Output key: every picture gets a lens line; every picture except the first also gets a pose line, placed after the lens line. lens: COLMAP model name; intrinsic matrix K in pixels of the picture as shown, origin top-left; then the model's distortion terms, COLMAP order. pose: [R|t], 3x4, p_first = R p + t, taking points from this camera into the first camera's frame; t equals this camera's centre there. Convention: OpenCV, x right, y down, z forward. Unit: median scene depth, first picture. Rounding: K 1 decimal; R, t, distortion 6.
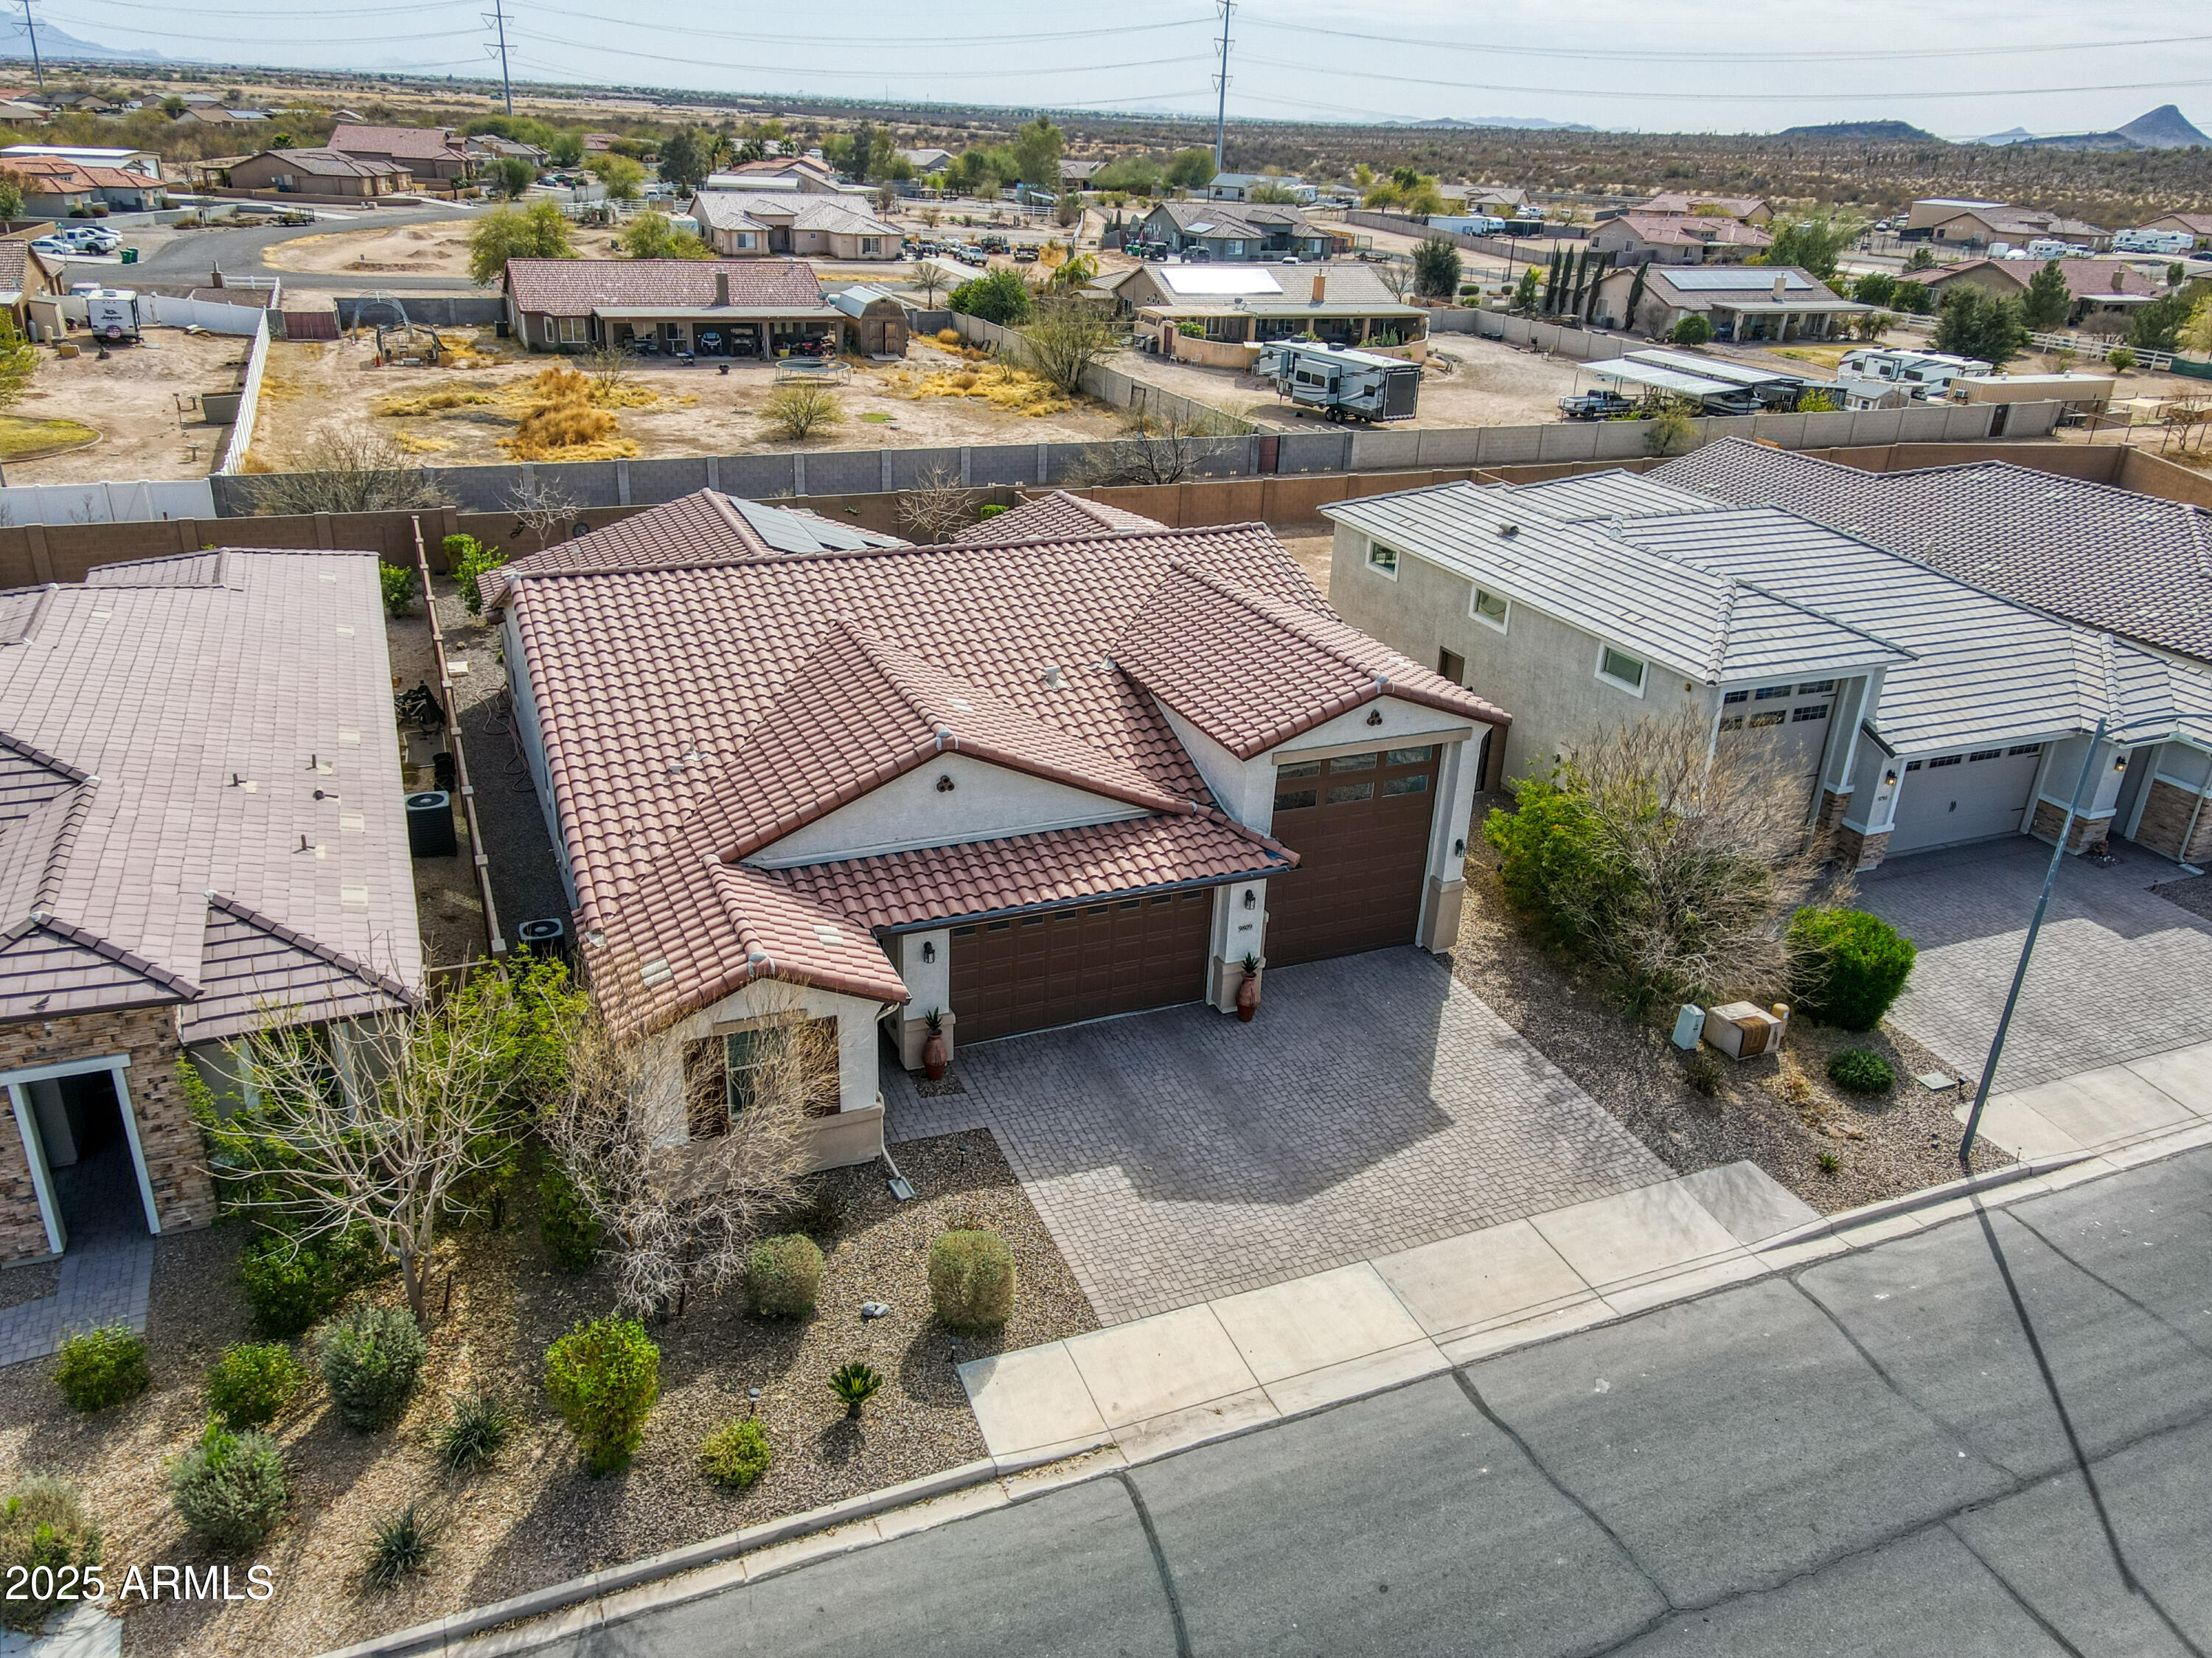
lens RADIAL K [[1615.5, 0, 1115.2], [0, 1615.5, 838.7], [0, 0, 1]] dist [0.013956, 0.006888]
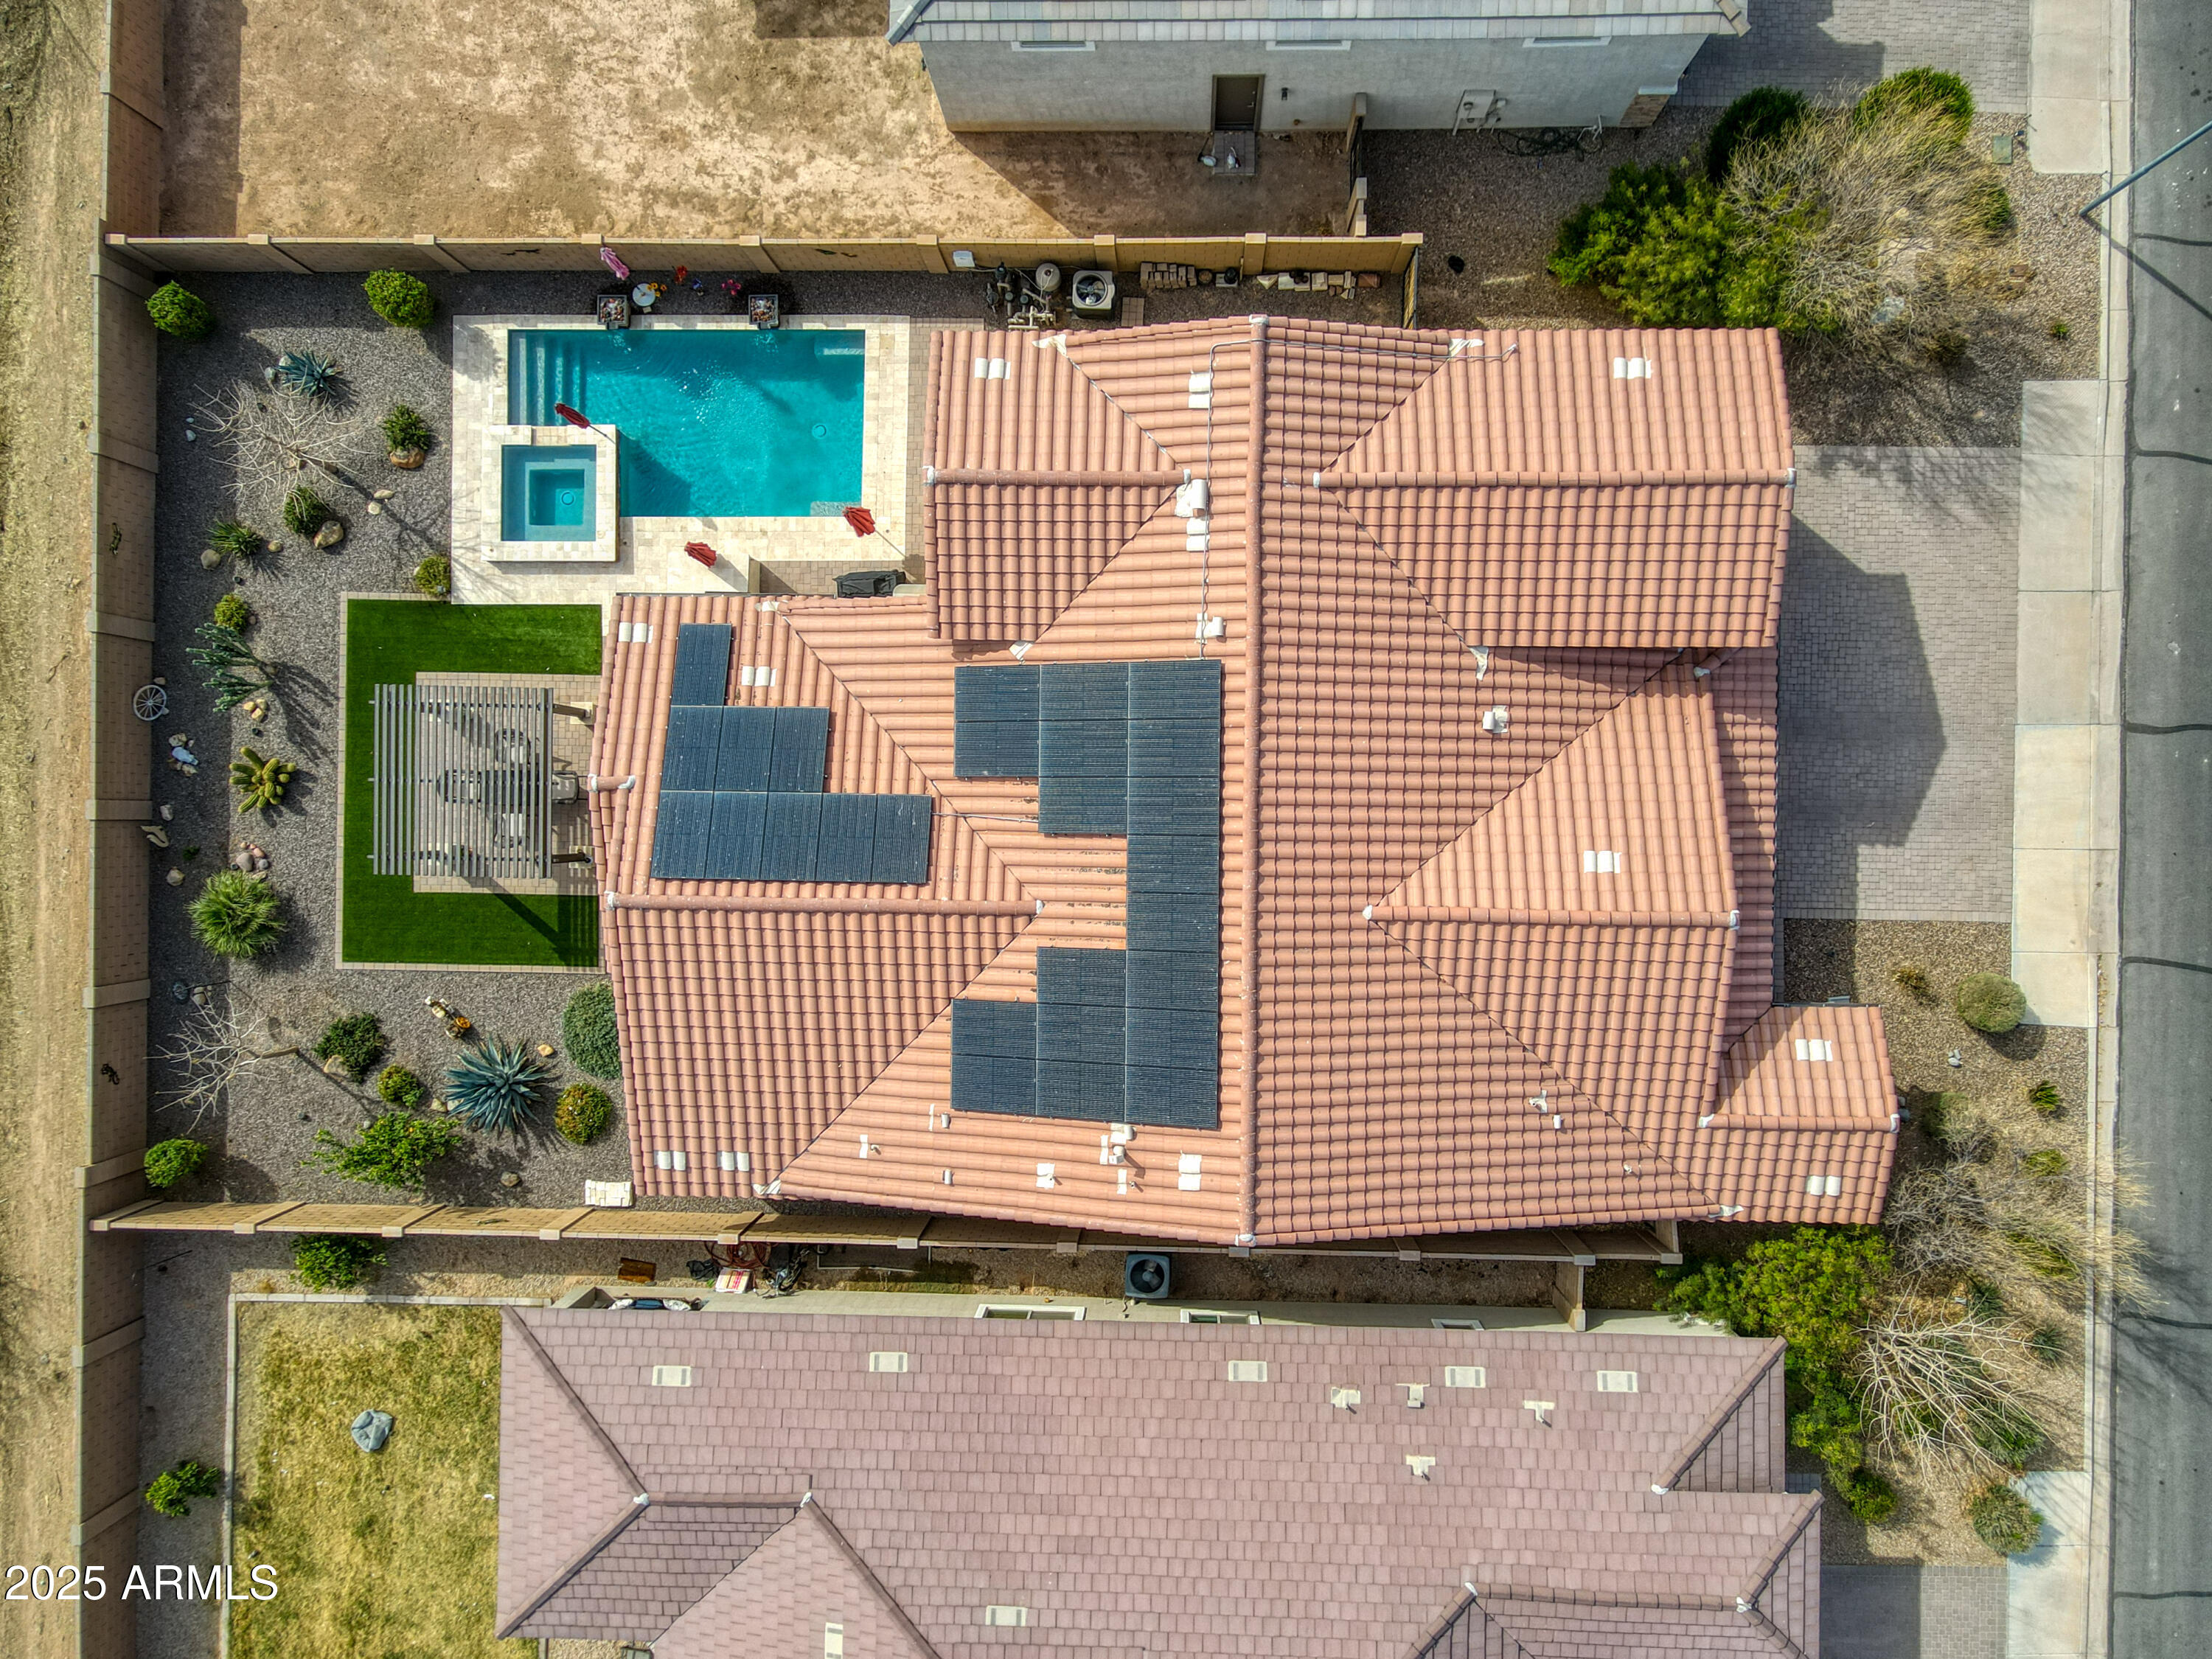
lens RADIAL K [[1561.3, 0, 1066.4], [0, 1561.3, 808.0], [0, 0, 1]] dist [0.023799, -0.002780]
pose [[0.412178, -0.908717, -0.065898, -0.160677], [0.430837, 0.130667, 0.892920, -1.282528], [-0.802801, -0.396433, 0.445367, 0.969473]]
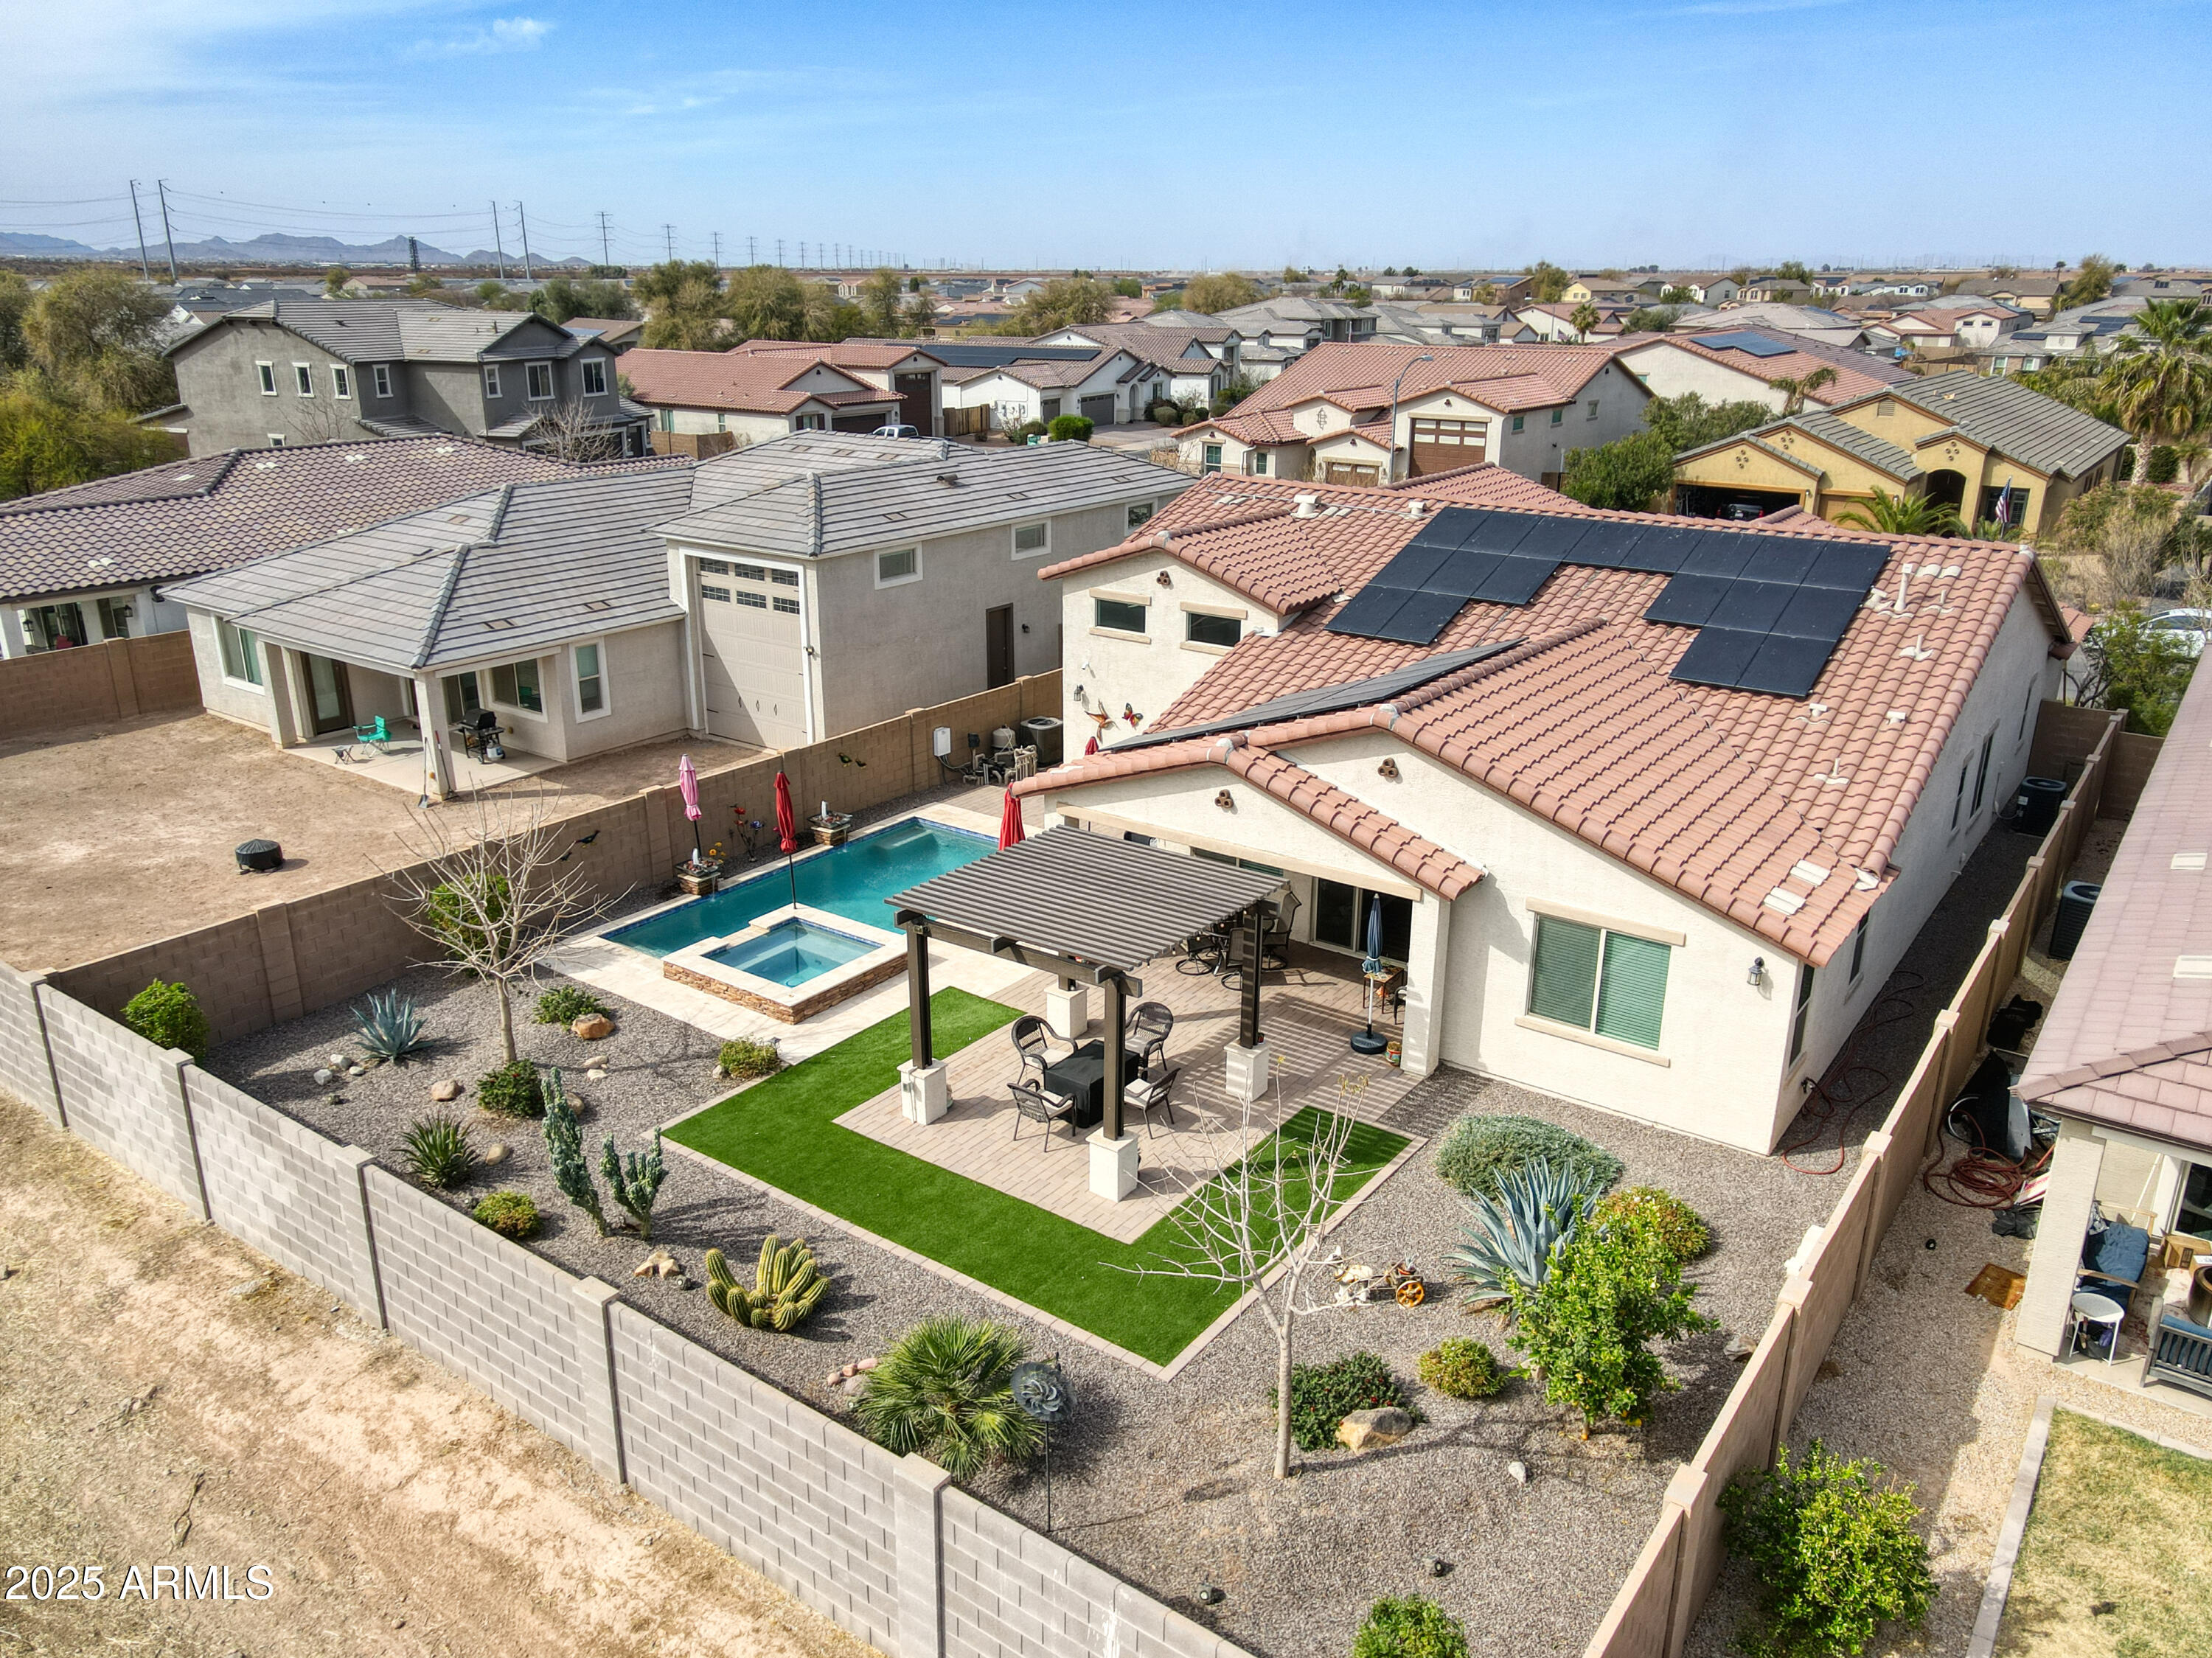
lens RADIAL K [[1626.5, 0, 1106.0], [0, 1626.5, 829.0], [0, 0, 1]] dist [0.003346, 0.041180]
pose [[-0.500270, -0.327469, 0.801557, -1.088431], [0.333312, 0.781557, 0.527325, -0.838307], [-0.799145, 0.530974, -0.281840, 2.132976]]
